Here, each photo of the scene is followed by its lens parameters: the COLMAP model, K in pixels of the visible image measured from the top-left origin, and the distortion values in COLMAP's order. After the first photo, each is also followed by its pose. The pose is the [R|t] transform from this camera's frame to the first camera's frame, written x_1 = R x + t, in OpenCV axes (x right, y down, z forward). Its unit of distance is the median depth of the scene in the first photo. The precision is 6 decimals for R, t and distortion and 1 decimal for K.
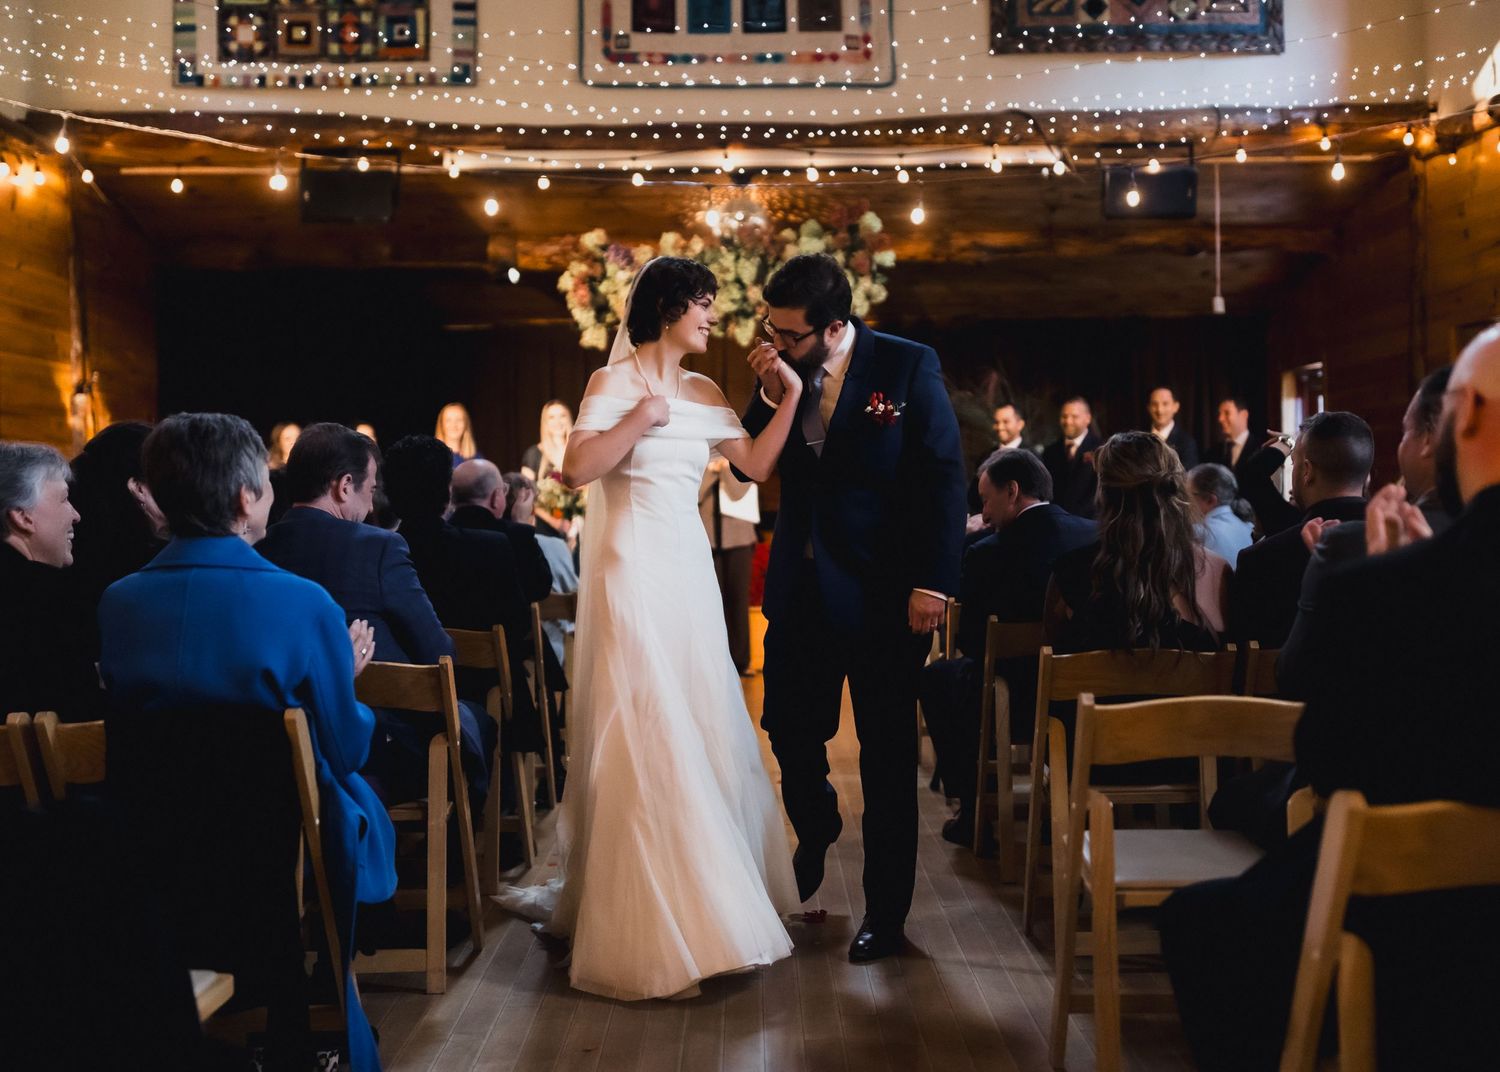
lens RADIAL K [[1713.4, 0, 816.6], [0, 1713.4, 534.6], [0, 0, 1]] dist [-0.008633, -0.002698]
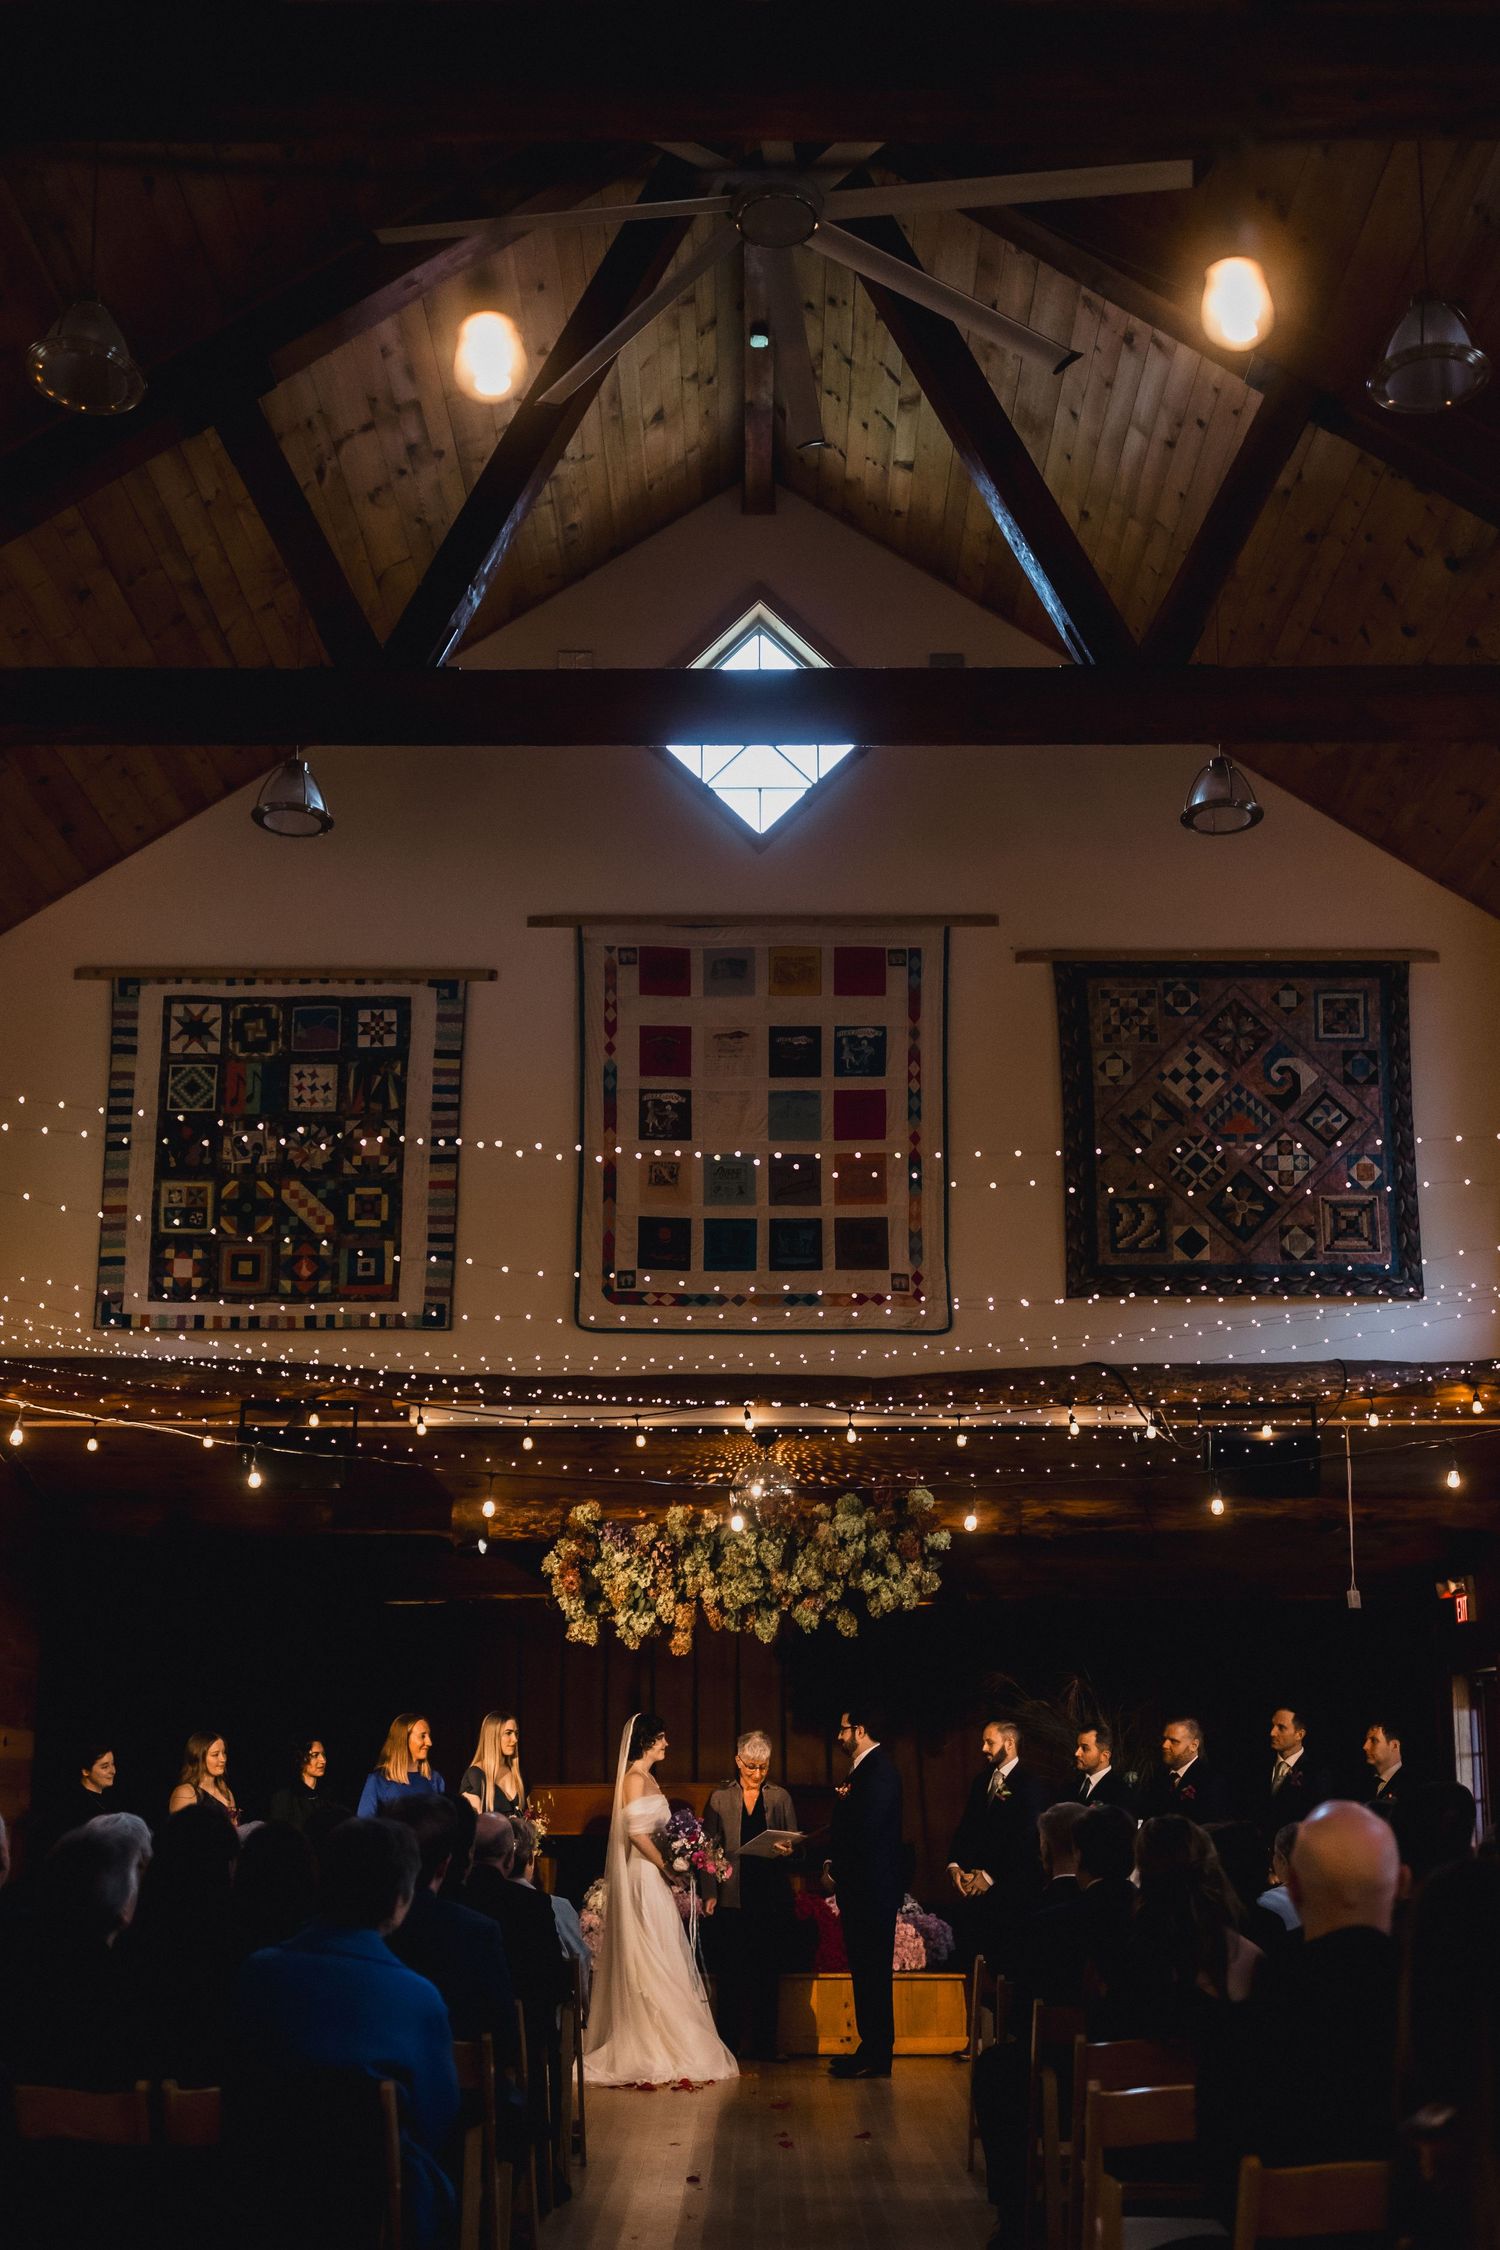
lens RADIAL K [[2375.2, 0, 756.0], [0, 2375.2, 1418.8], [0, 0, 1]] dist [0.028476, -0.000882]
pose [[0.999085, 0.008742, -0.041862, -0.000502], [-0.016205, 0.983276, -0.181401, -0.010153], [0.039576, 0.181913, 0.982518, -0.132039]]
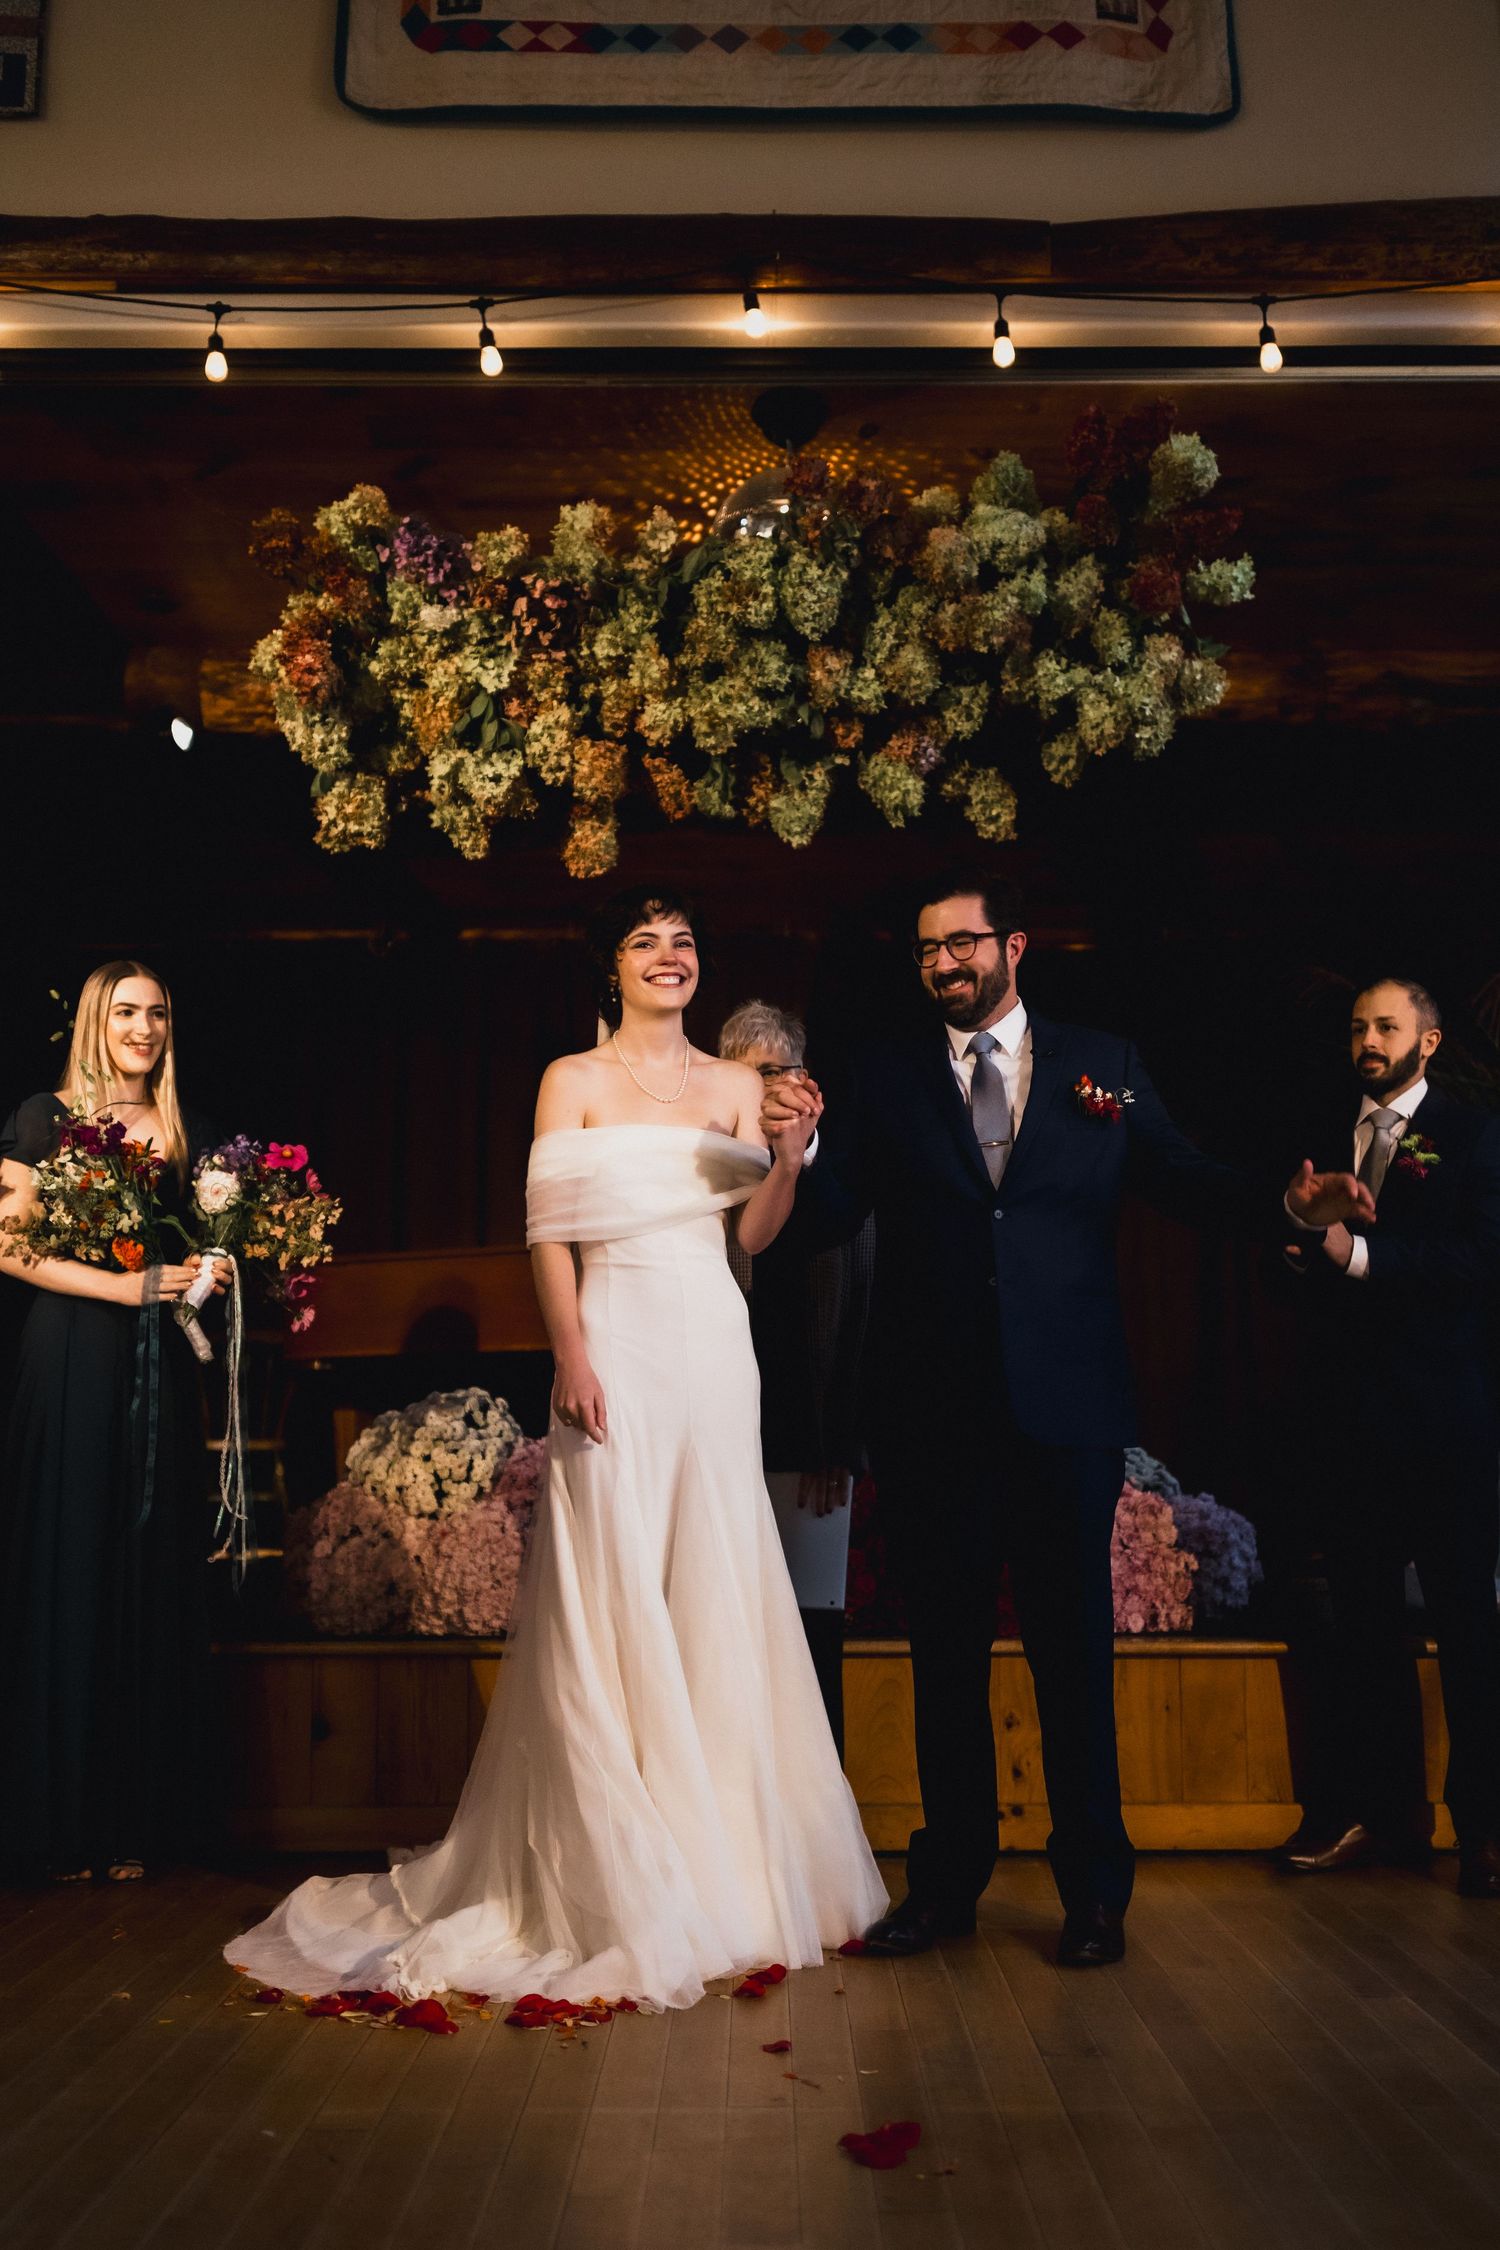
lens RADIAL K [[2685.7, 0, 780.8], [0, 2685.7, 1139.2], [0, 0, 1]] dist [0.055636, -0.017027]
pose [[0.999429, 0.009454, -0.032424, -0.027997], [-0.013660, 0.991150, -0.132042, 0.016390], [0.030889, 0.132409, 0.990714, 0.490009]]
